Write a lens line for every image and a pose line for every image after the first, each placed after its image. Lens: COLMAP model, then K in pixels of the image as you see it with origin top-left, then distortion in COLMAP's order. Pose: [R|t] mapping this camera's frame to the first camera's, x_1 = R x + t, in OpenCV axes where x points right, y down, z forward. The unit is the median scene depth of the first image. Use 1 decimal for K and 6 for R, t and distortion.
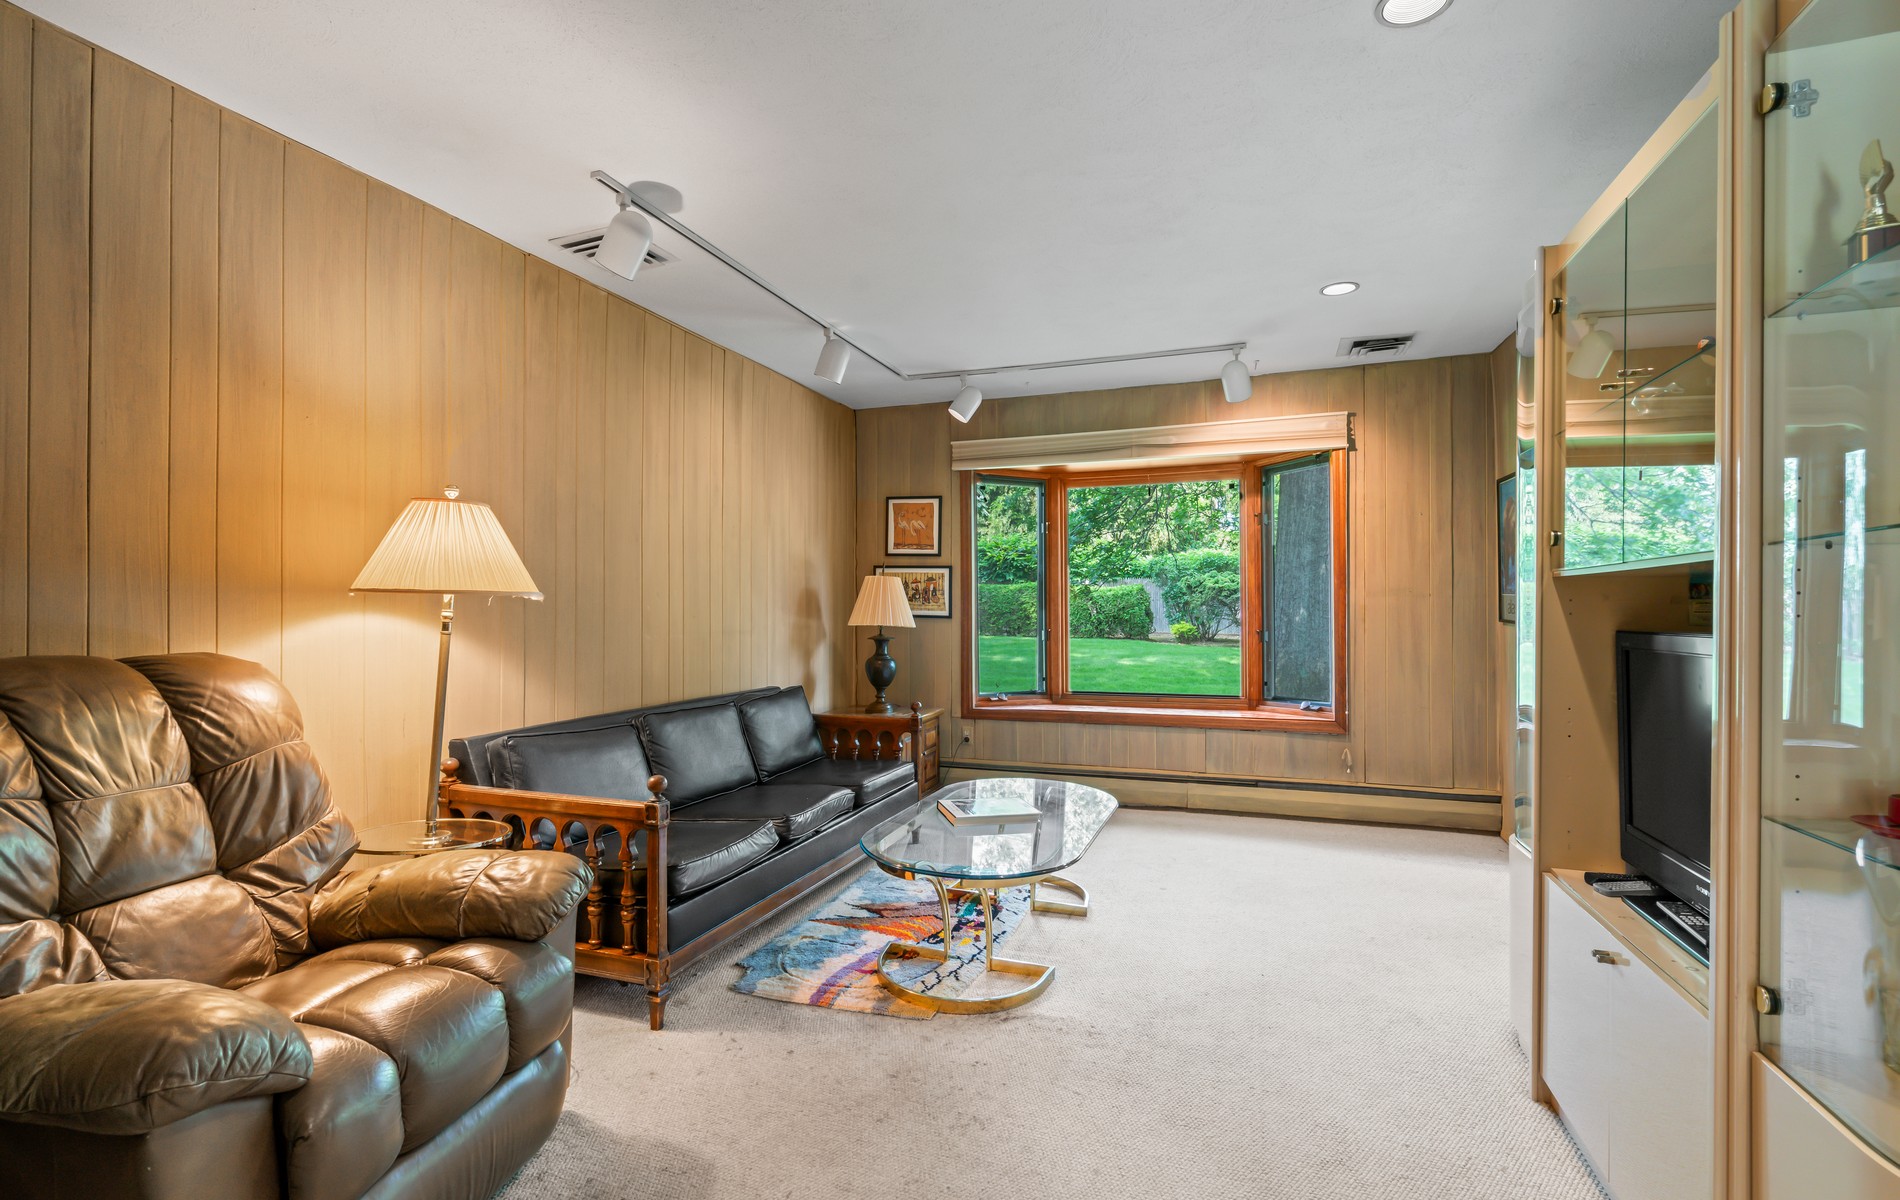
lens RADIAL K [[871.5, 0, 941.6], [0, 871.5, 597.9], [0, 0, 1]] dist [0.002493, -0.000211]
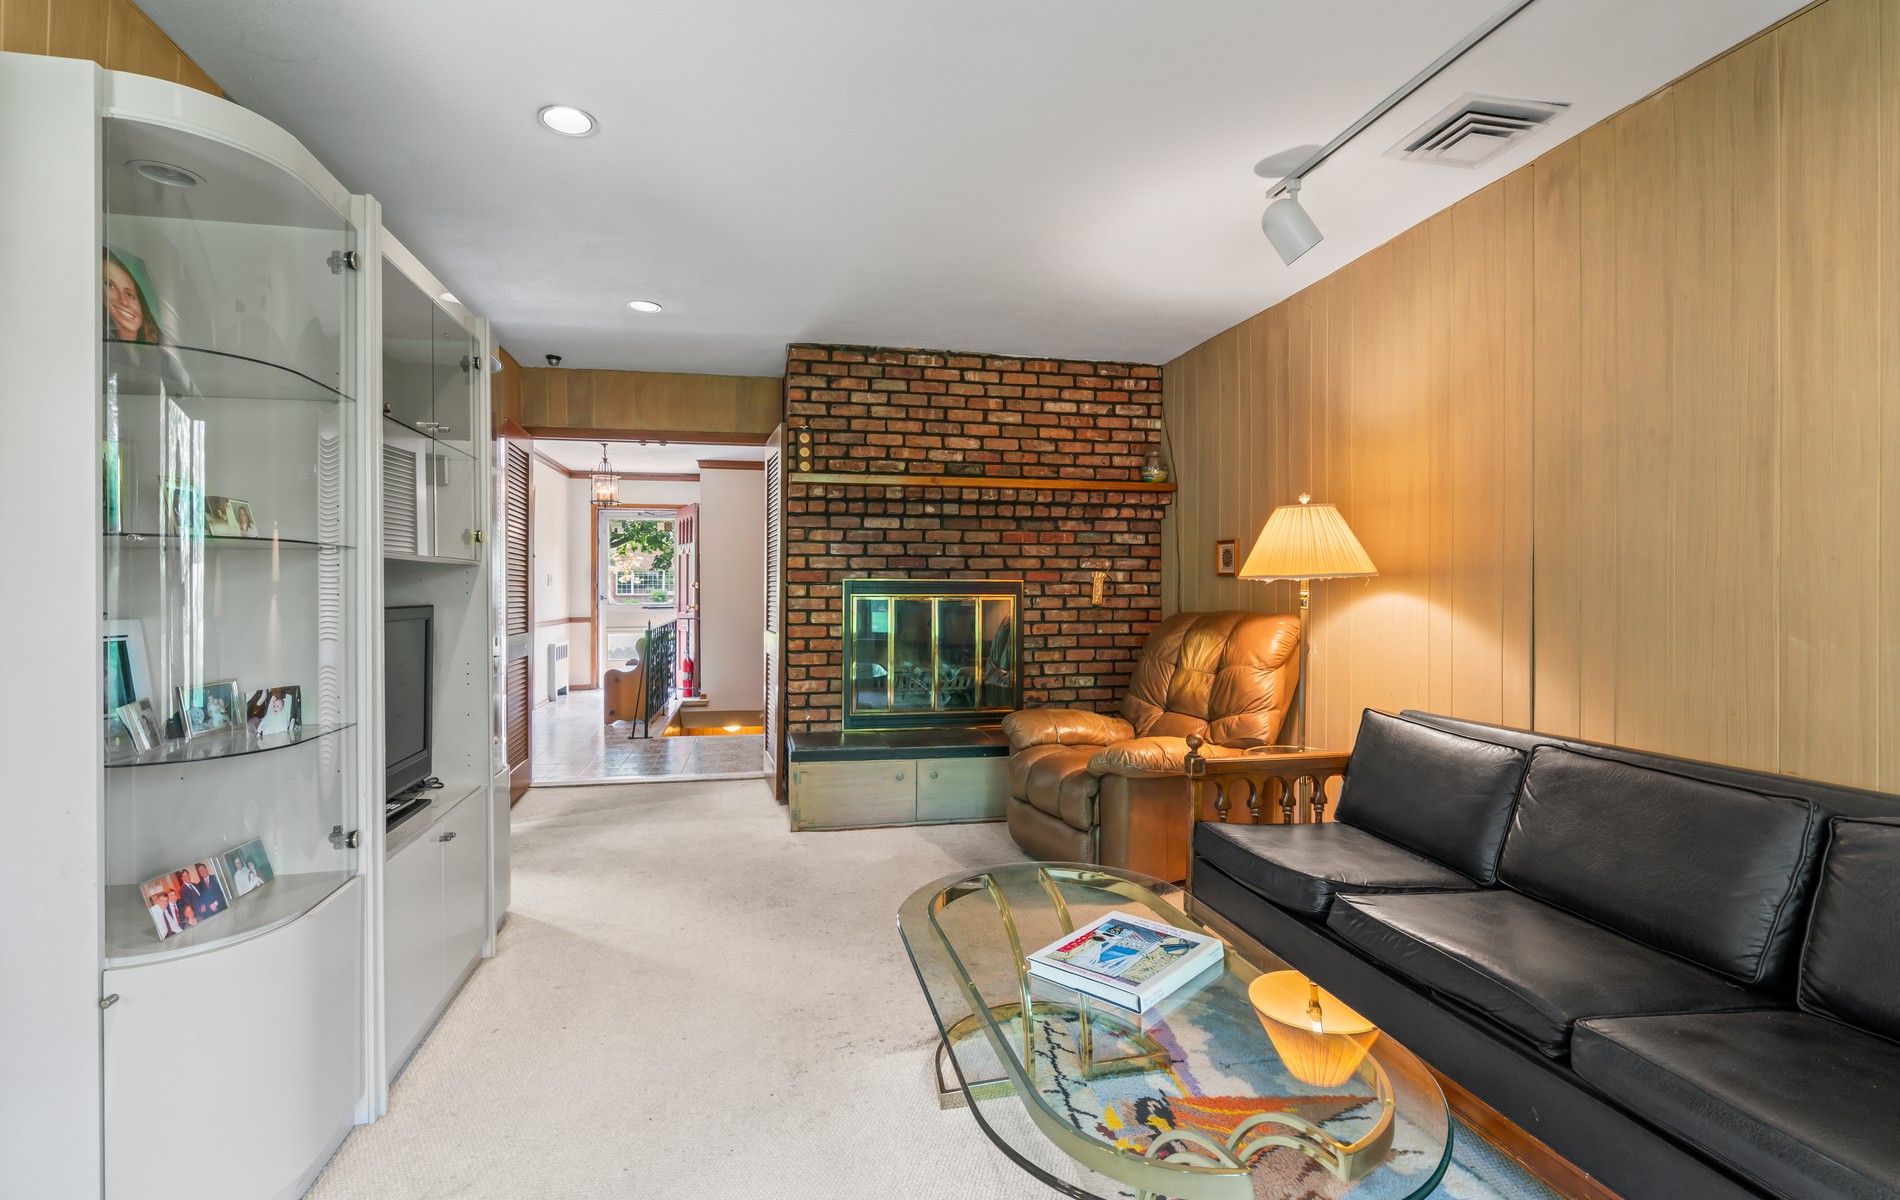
lens RADIAL K [[871.5, 0, 941.6], [0, 871.5, 597.9], [0, 0, 1]] dist [0.002493, -0.000211]
pose [[-0.852967, 0.004385, -0.521947, 0.498457], [0.008209, 0.999954, -0.005014, 0.024132], [0.521901, -0.008562, -0.852963, 1.604158]]
